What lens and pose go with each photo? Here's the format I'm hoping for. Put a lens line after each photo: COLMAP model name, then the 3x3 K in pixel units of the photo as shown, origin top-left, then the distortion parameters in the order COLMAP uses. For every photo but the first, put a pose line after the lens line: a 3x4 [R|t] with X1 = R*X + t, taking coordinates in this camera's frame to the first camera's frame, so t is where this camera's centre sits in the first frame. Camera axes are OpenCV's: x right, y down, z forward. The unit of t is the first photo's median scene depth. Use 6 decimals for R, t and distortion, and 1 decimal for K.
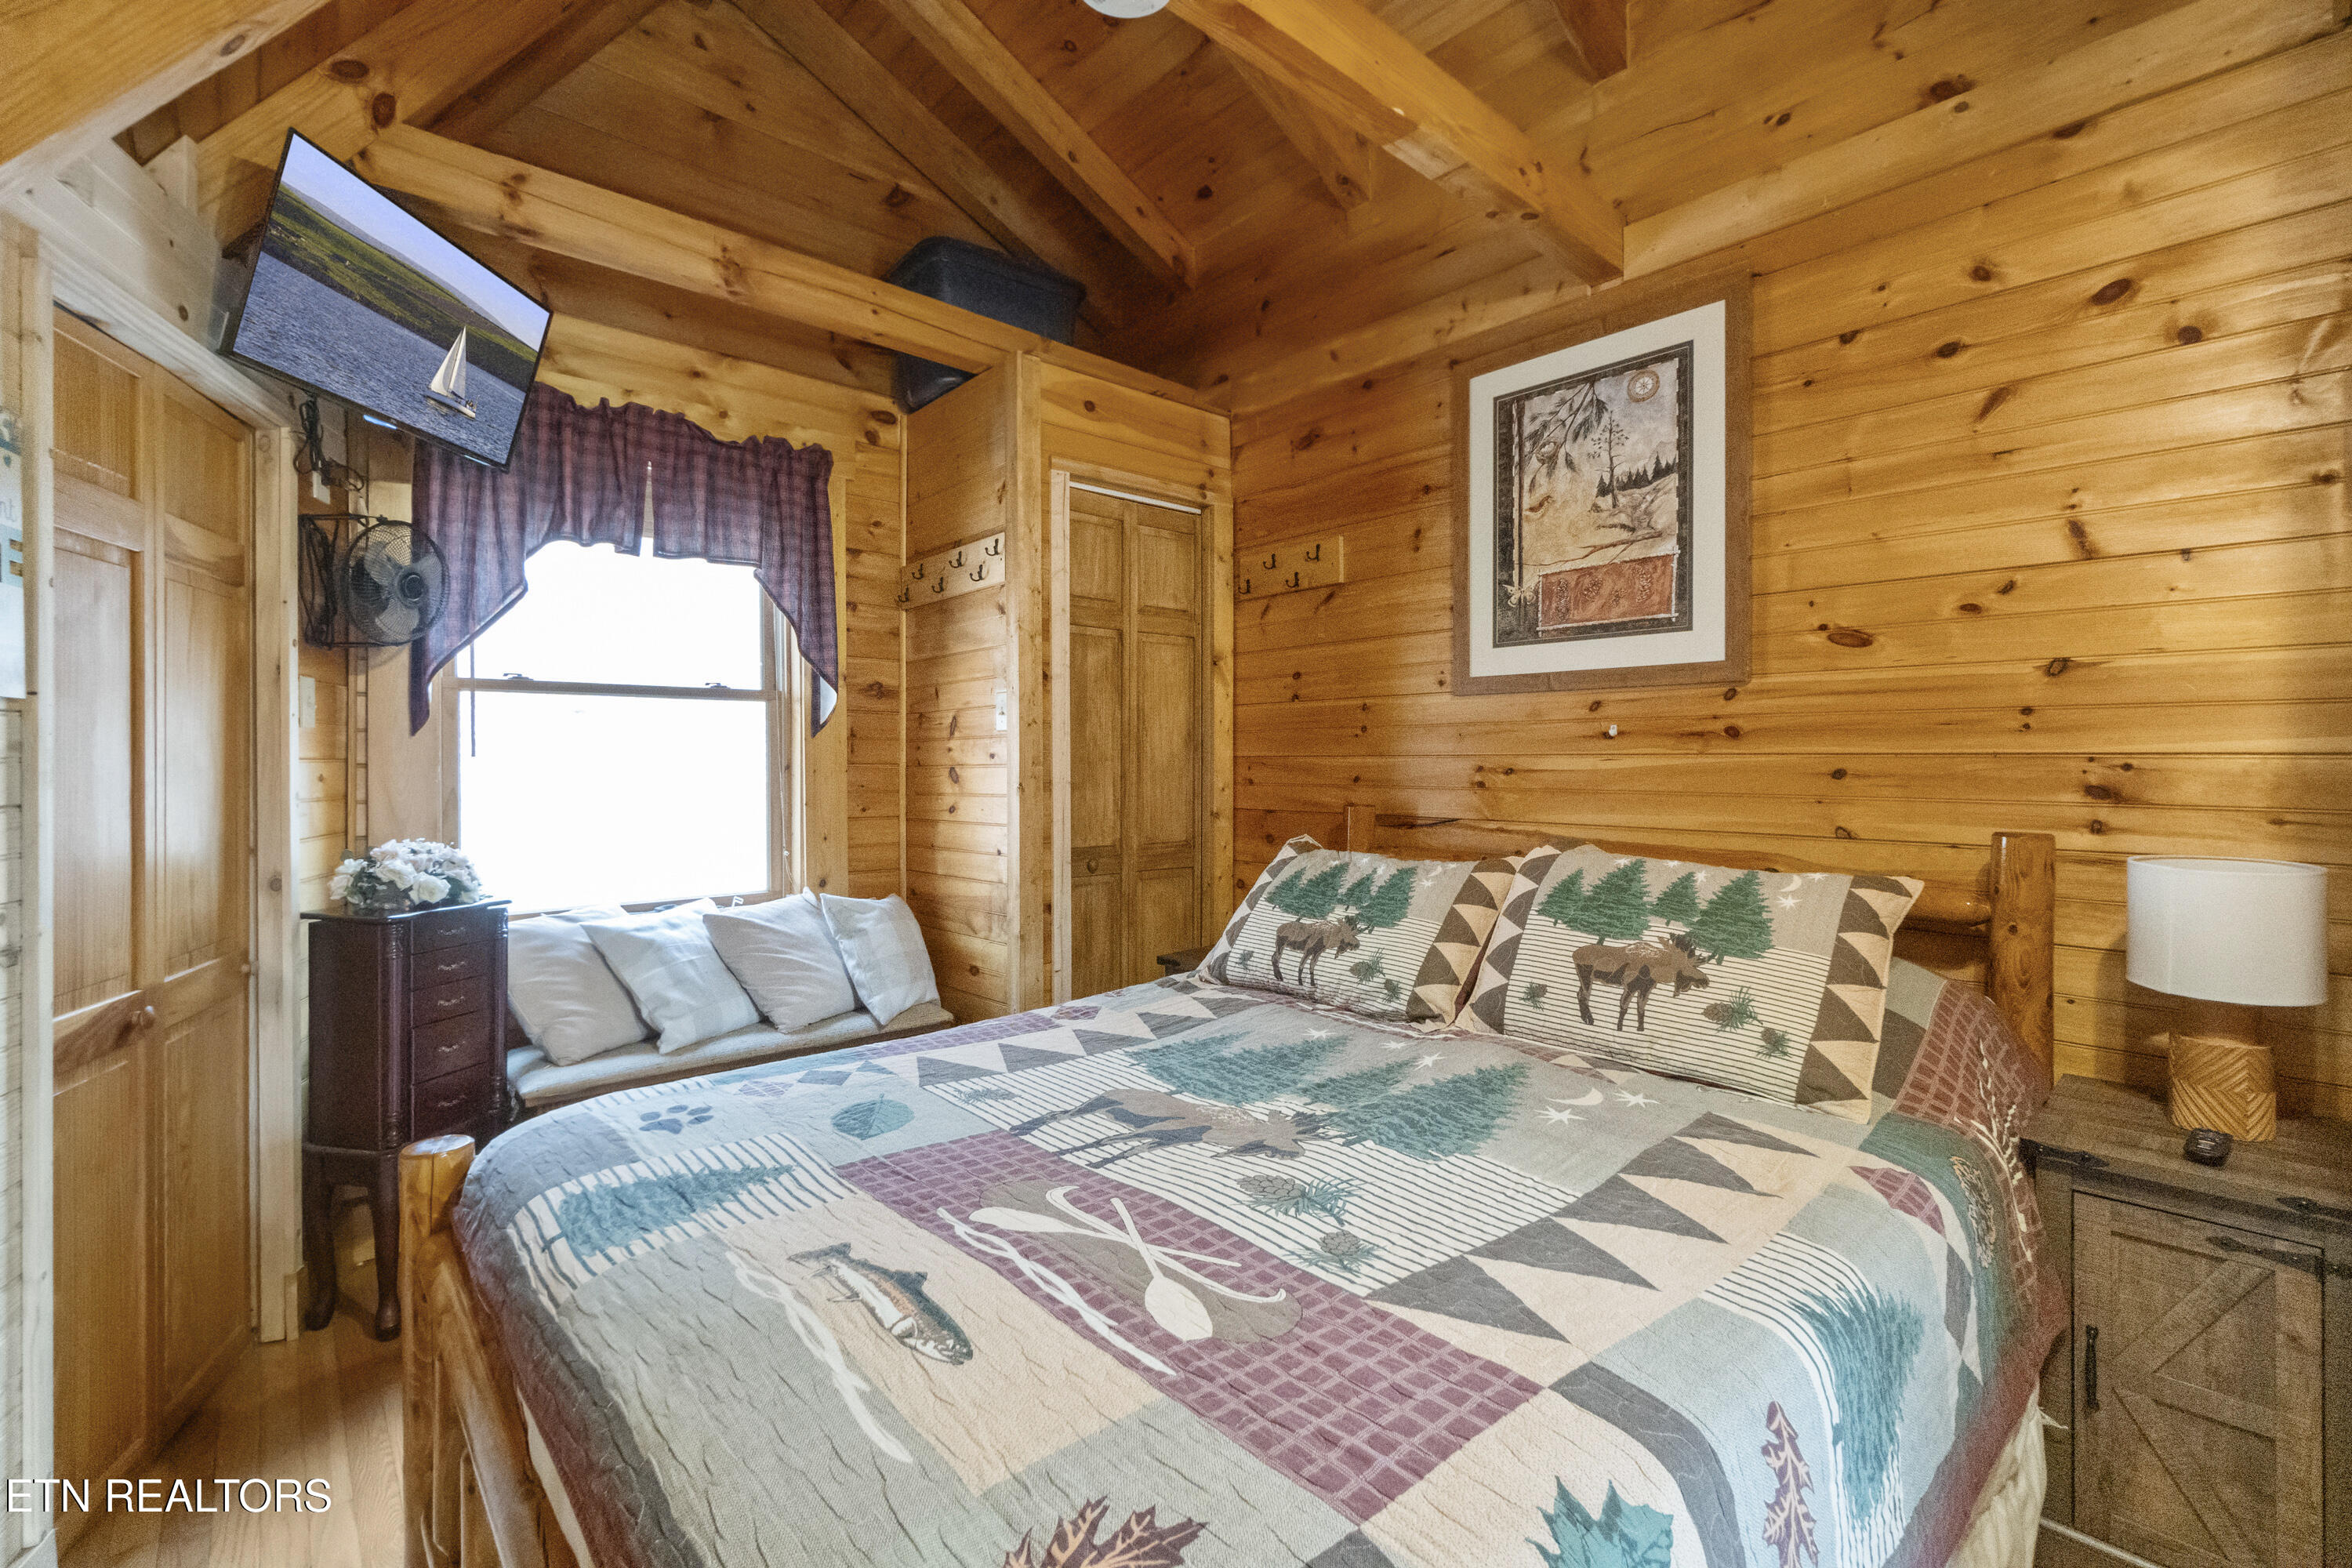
lens RADIAL K [[1027.2, 0, 1184.4], [0, 1027.2, 760.4], [0, 0, 1]] dist [-0.000520, -0.000219]
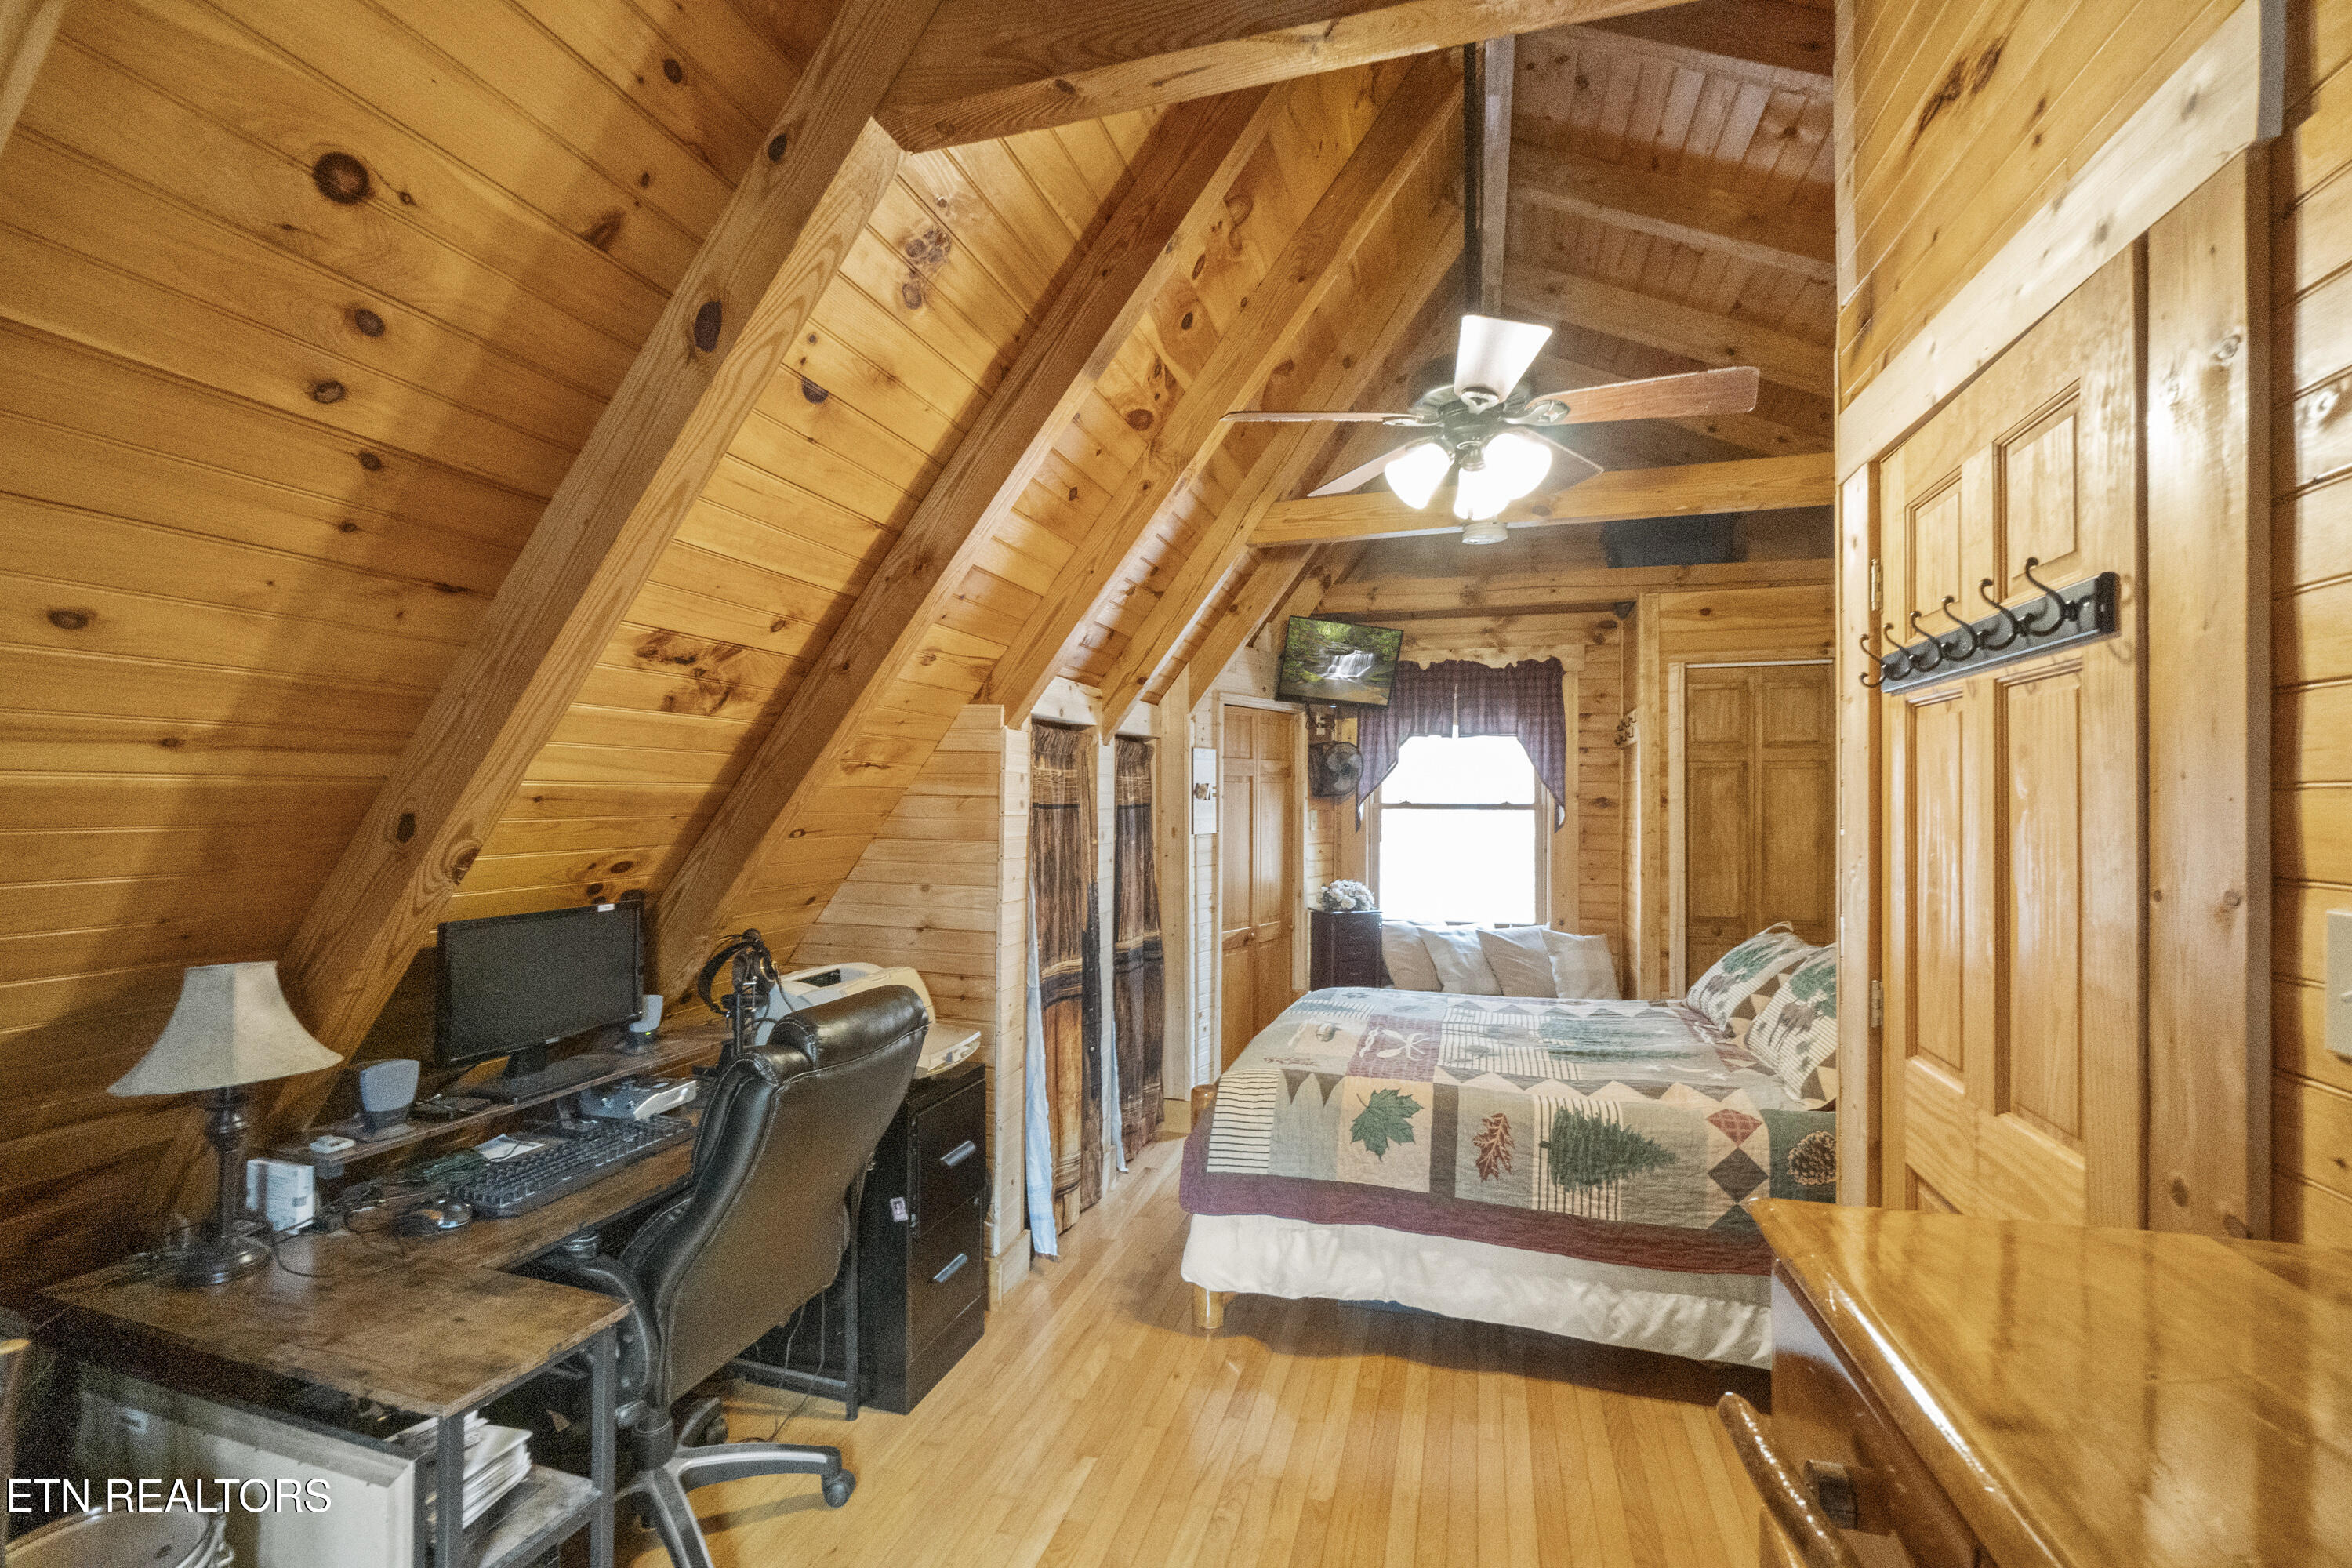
lens RADIAL K [[1011.3, 0, 1178.1], [0, 1011.3, 781.9], [0, 0, 1]] dist [-0.001267, 0.000036]
pose [[0.521580, -0.010533, -0.853137, 0.895943], [-0.006421, 0.999847, -0.016270, -0.094235], [0.853178, 0.013965, 0.521433, -0.457073]]
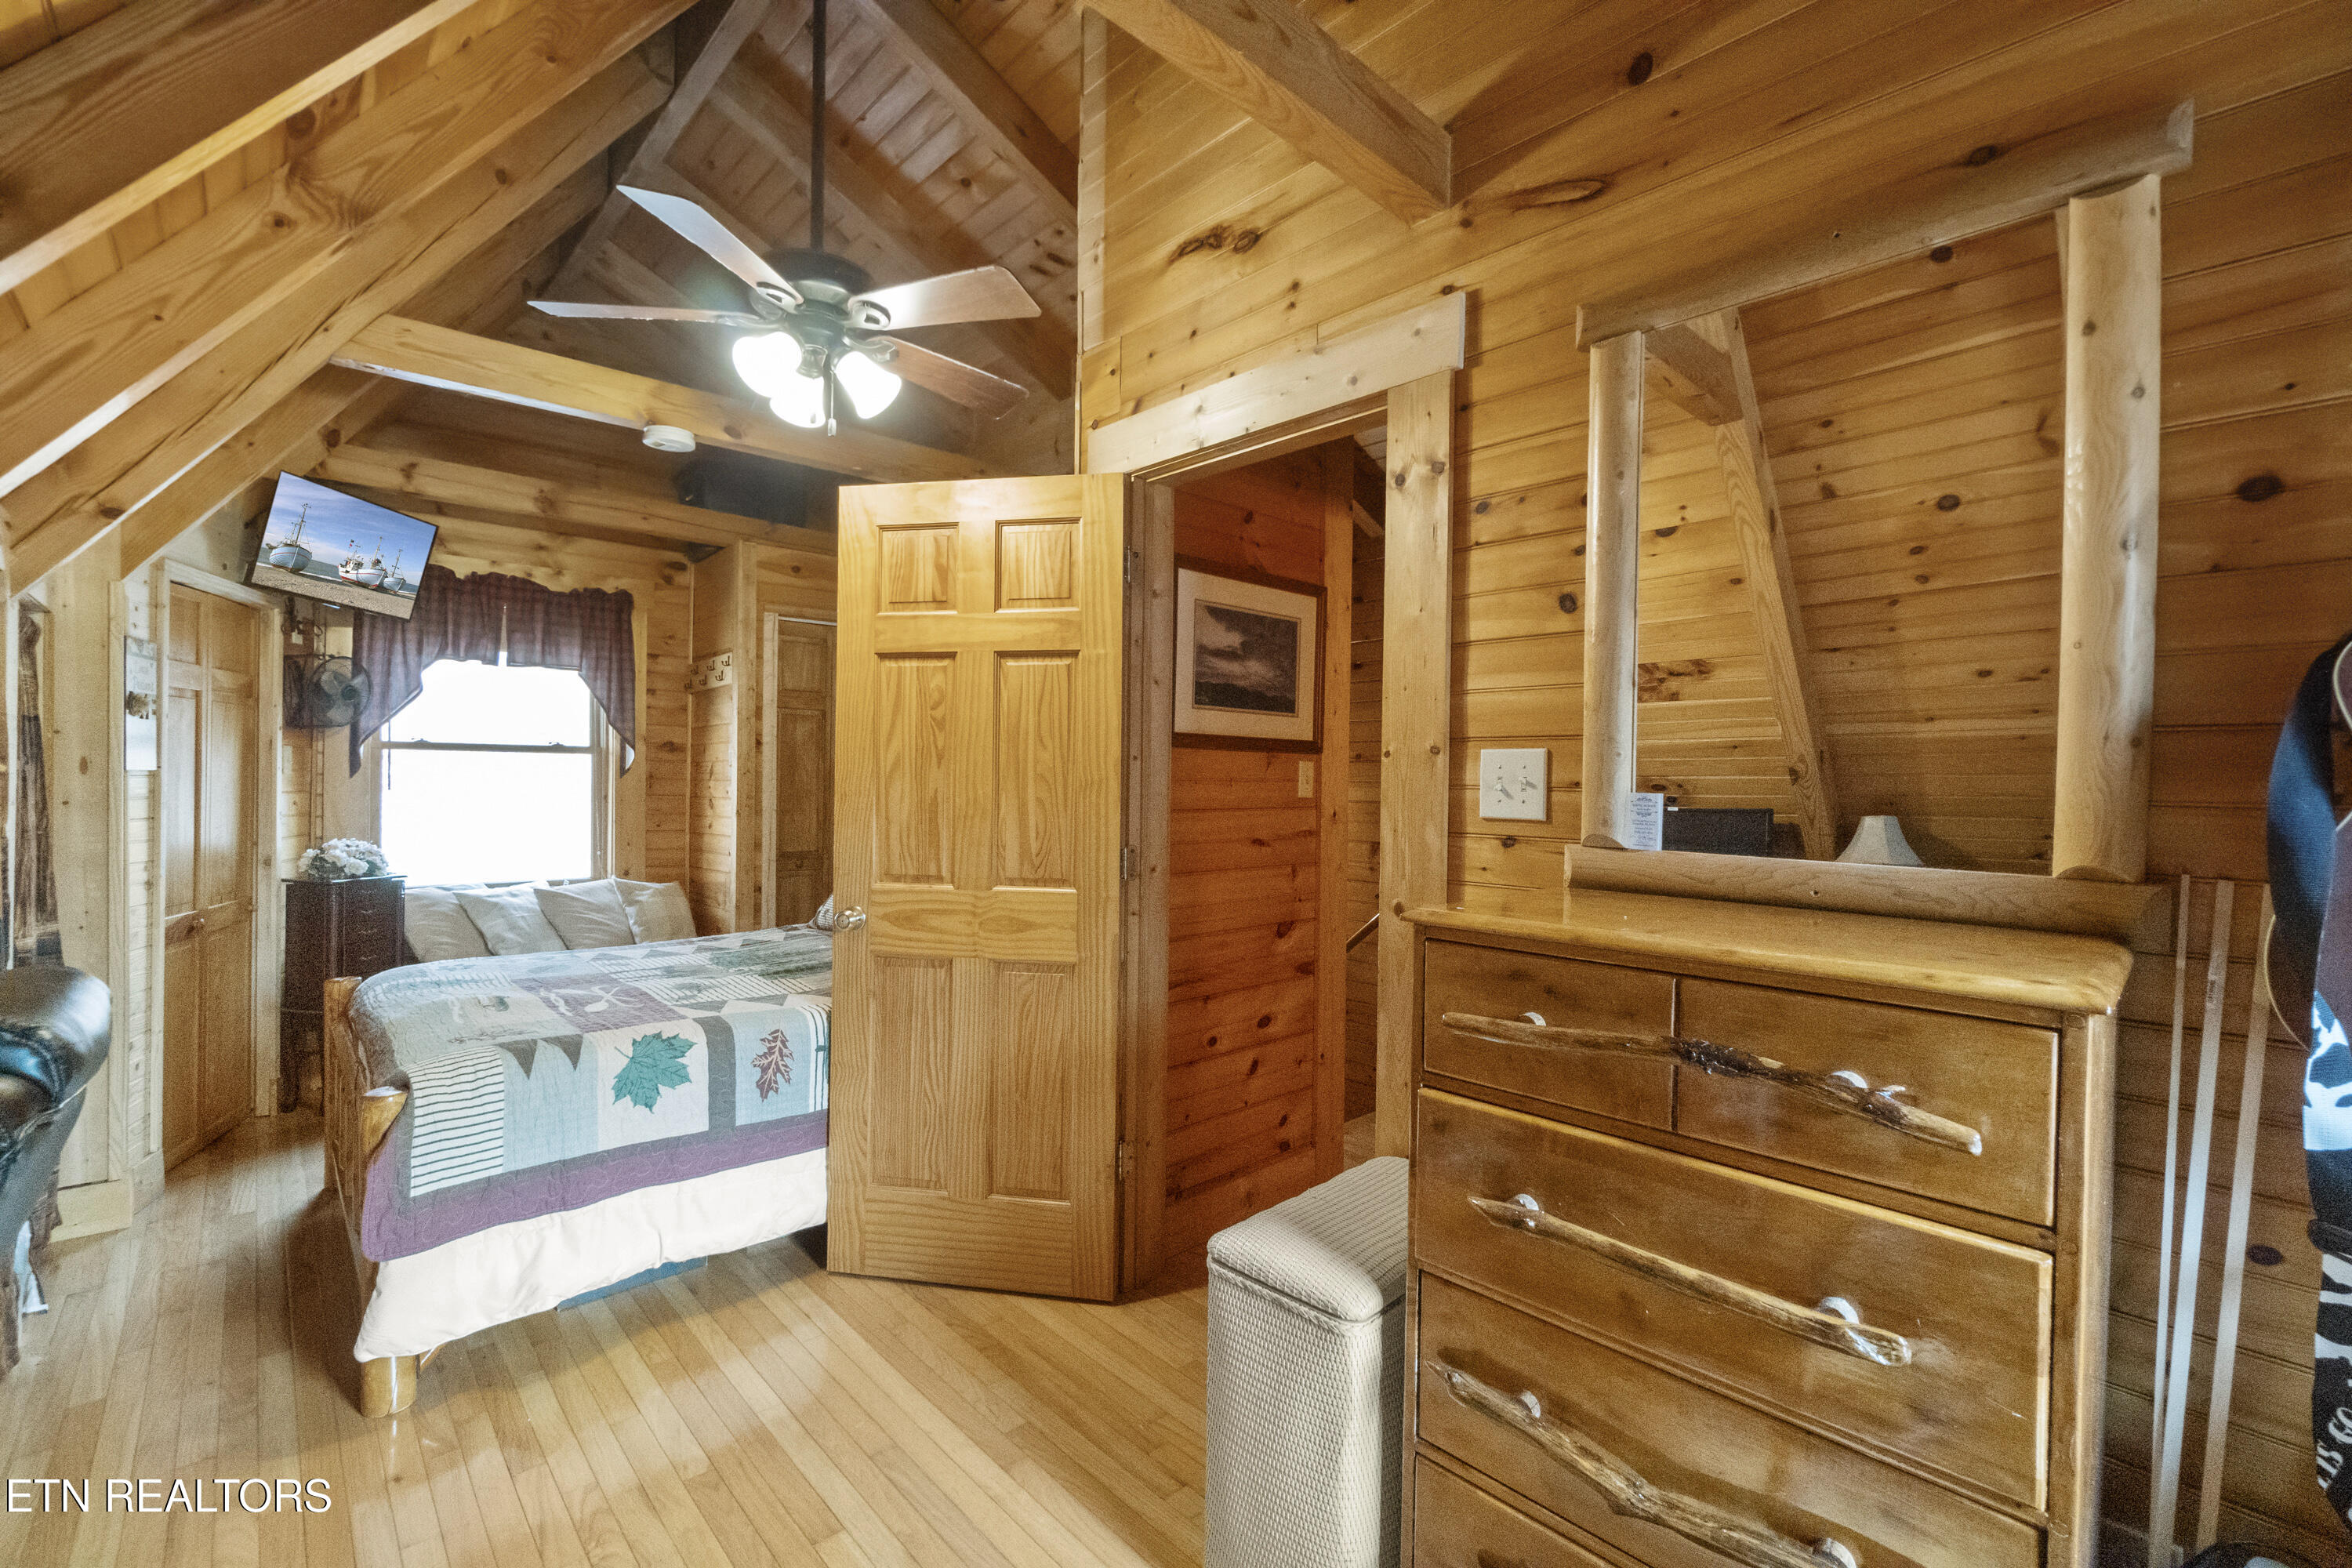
lens RADIAL K [[1011.3, 0, 1178.1], [0, 1011.3, 781.9], [0, 0, 1]] dist [-0.001267, 0.000036]
pose [[0.999872, 0.012998, 0.009378, 0.585294], [-0.012981, 0.999914, -0.001931, -0.031440], [-0.009403, 0.001809, 0.999954, -0.664953]]
